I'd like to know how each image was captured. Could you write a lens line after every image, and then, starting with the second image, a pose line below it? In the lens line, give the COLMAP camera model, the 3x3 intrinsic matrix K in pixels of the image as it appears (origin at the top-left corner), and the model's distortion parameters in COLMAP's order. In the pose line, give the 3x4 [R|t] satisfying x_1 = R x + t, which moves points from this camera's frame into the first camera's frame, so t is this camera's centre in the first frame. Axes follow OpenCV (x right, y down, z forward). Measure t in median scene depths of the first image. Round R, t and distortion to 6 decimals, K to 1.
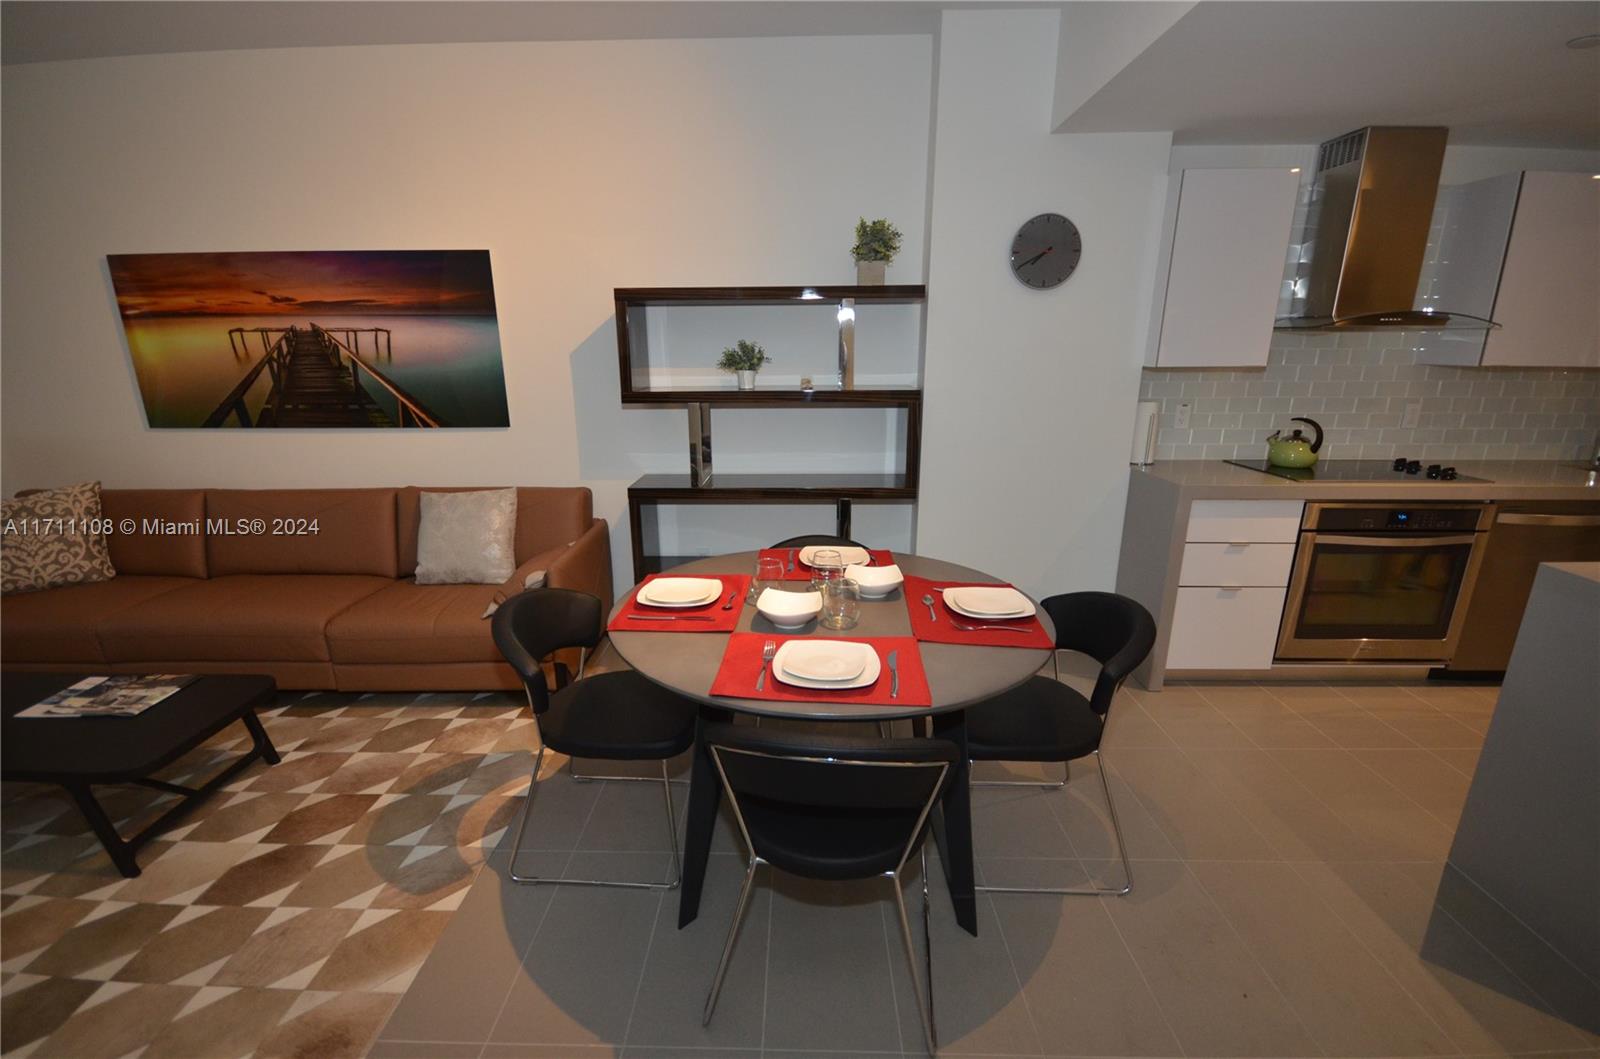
lens RADIAL K [[694.4, 0, 785.2], [0, 694.4, 547.4], [0, 0, 1]] dist [0.002230, -0.004905]
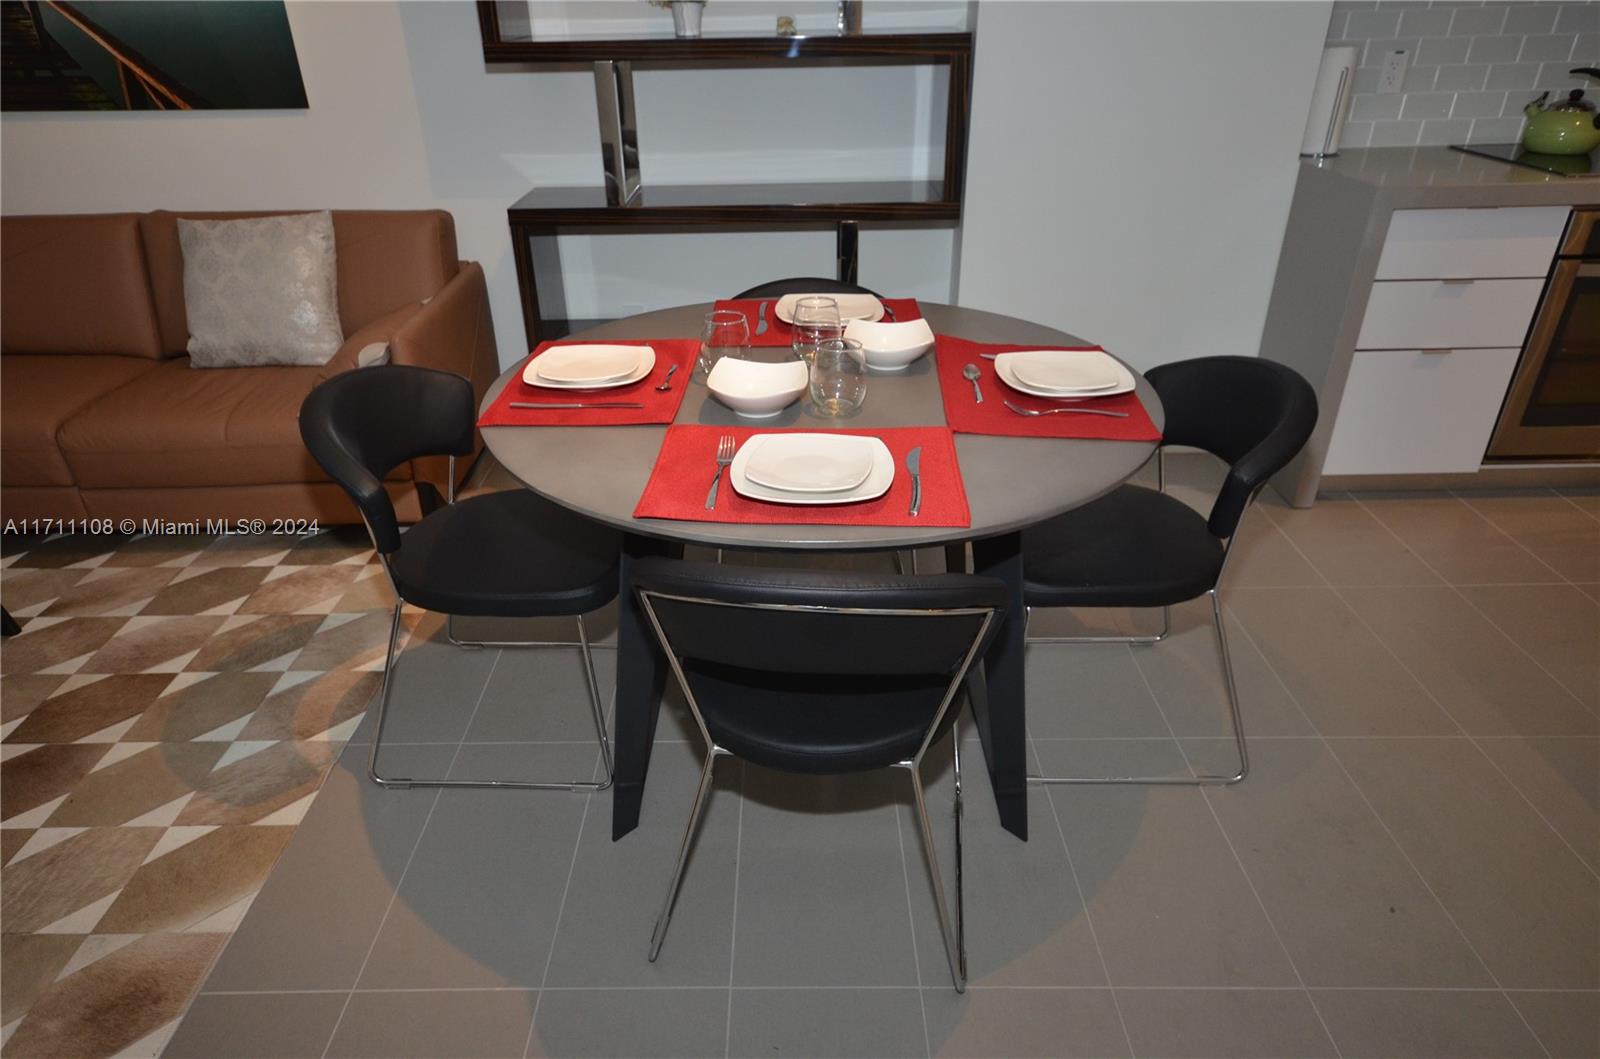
lens RADIAL K [[1005.8, 0, 782.8], [0, 1005.8, 548.8], [0, 0, 1]] dist [0.019187, -0.000499]
pose [[0.999754, -0.019437, 0.010709, 0.009457], [0.016511, 0.973920, 0.226291, 0.012858], [-0.014829, -0.226058, 0.974001, 0.028571]]
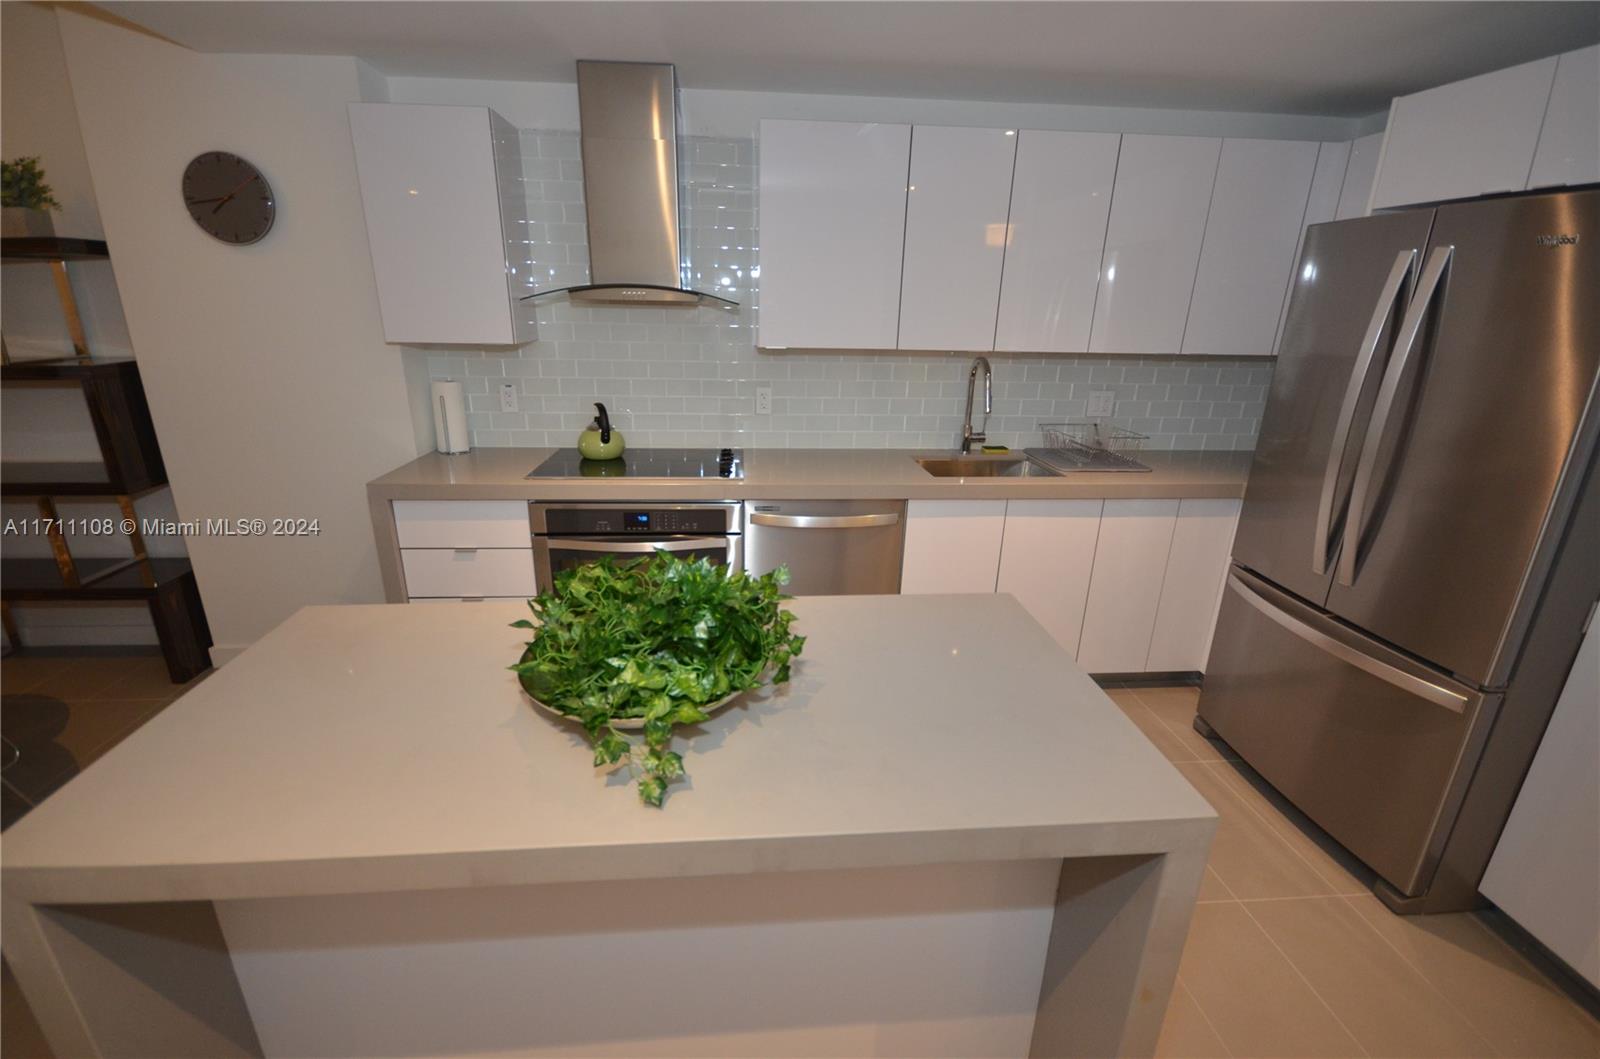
lens RADIAL K [[687.0, 0, 784.1], [0, 687.0, 534.4], [0, 0, 1]] dist [0.015878, -0.017923]
pose [[0.994935, -0.008304, 0.100182, 0.902868], [0.003766, 0.998962, 0.045400, -0.057610], [-0.100455, -0.044793, 0.993933, 0.095534]]
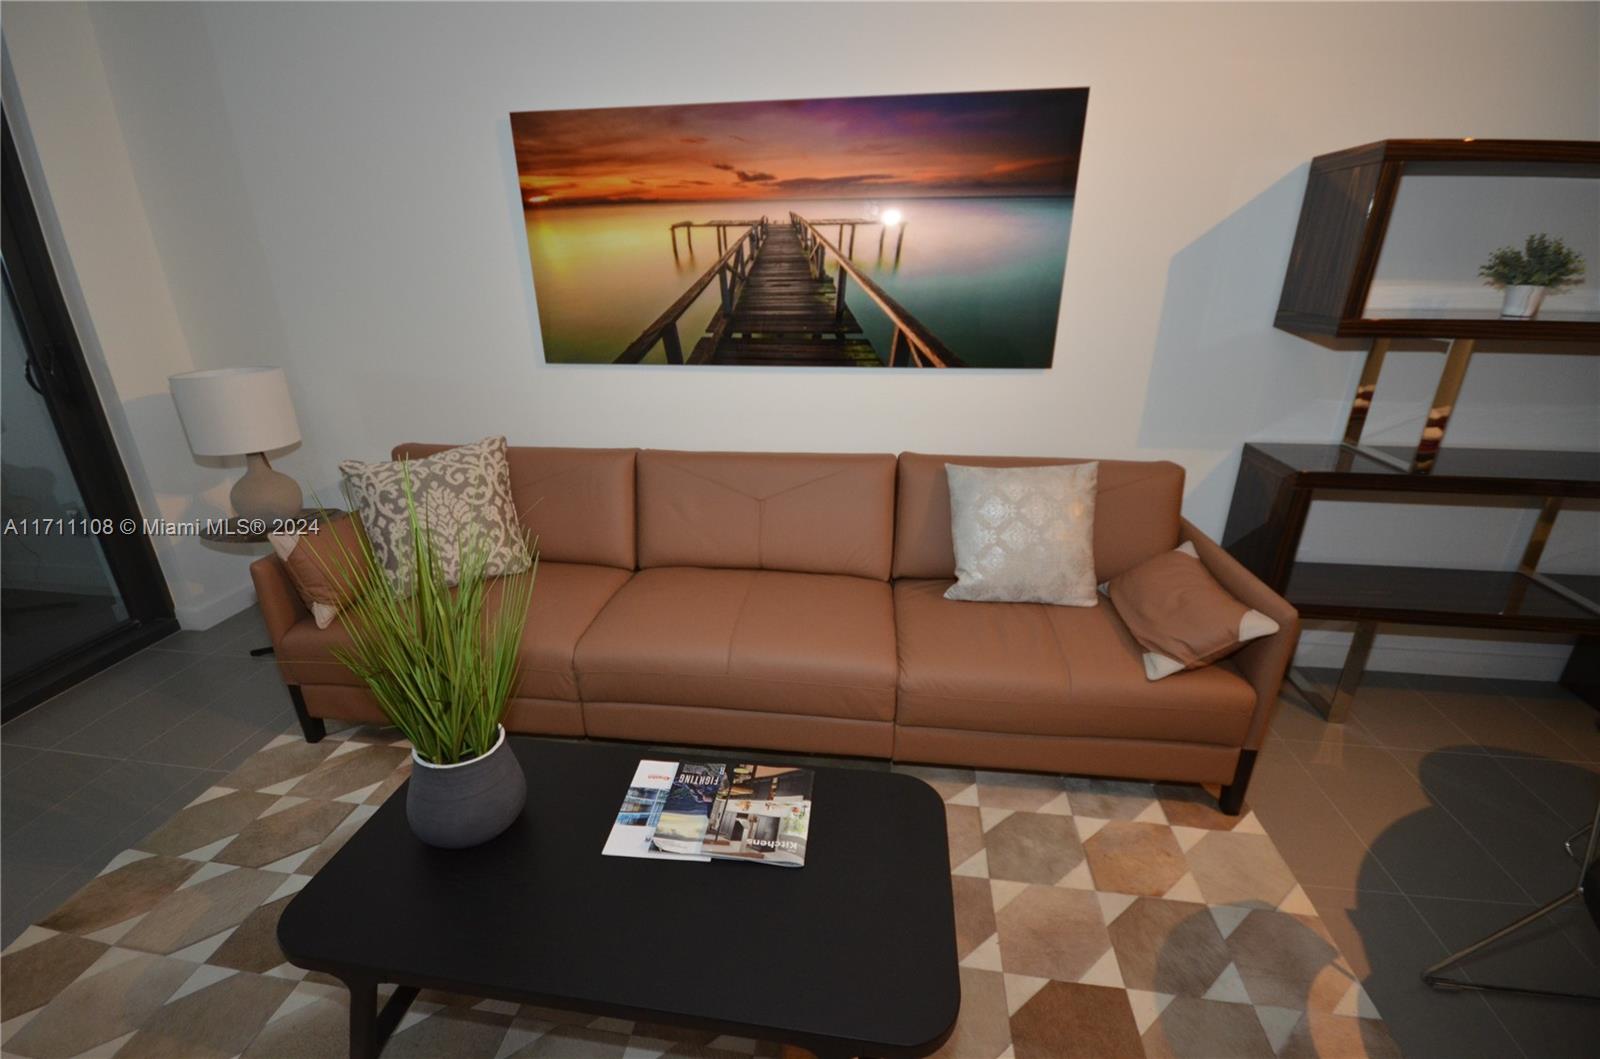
lens RADIAL K [[703.1, 0, 783.8], [0, 703.1, 541.8], [0, 0, 1]] dist [0.000768, -0.000677]
pose [[0.992333, 0.042718, -0.115977, -0.633735], [-0.029304, 0.992934, 0.114996, -0.083686], [0.120070, -0.110715, 0.986572, 0.291570]]
